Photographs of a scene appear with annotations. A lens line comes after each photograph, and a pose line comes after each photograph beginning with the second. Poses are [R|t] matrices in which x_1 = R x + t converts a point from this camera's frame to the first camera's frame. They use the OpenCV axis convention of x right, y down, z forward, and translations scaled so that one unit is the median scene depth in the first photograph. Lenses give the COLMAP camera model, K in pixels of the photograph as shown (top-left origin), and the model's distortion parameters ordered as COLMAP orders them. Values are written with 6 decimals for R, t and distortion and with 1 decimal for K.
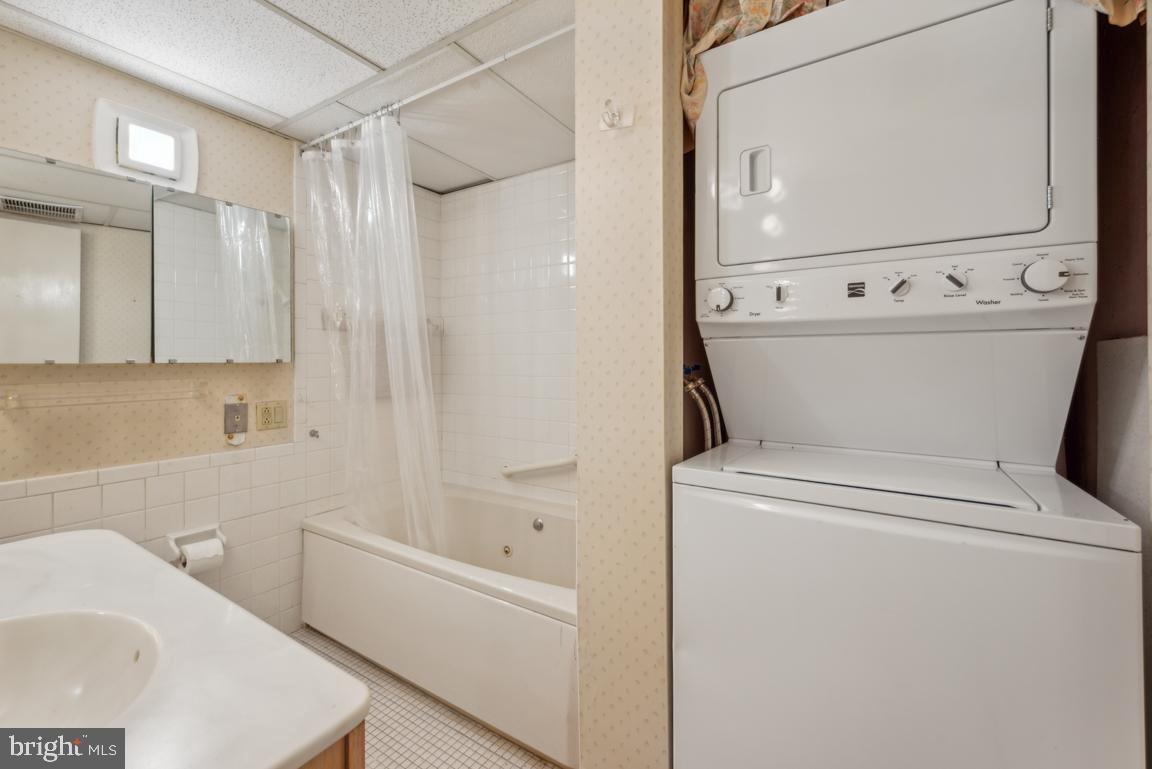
lens RADIAL K [[479.1, 0, 581.7], [0, 479.1, 362.6], [0, 0, 1]] dist [-0.001182, -0.000052]
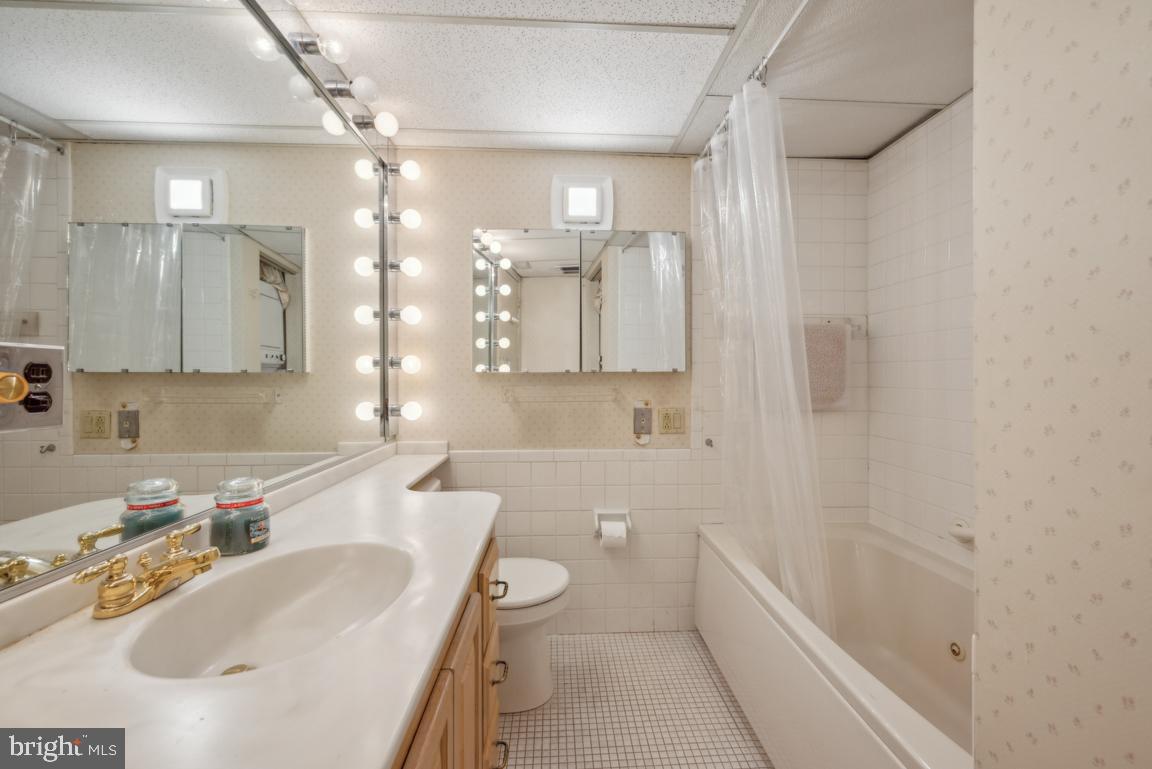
lens RADIAL K [[467.6, 0, 577.7], [0, 467.6, 377.3], [0, 0, 1]] dist [0.001387, 0.000056]
pose [[0.575535, 0.011802, -0.817692, 0.093941], [-0.002406, 0.999916, 0.012738, -0.000899], [0.817774, -0.005364, 0.575515, 0.237820]]
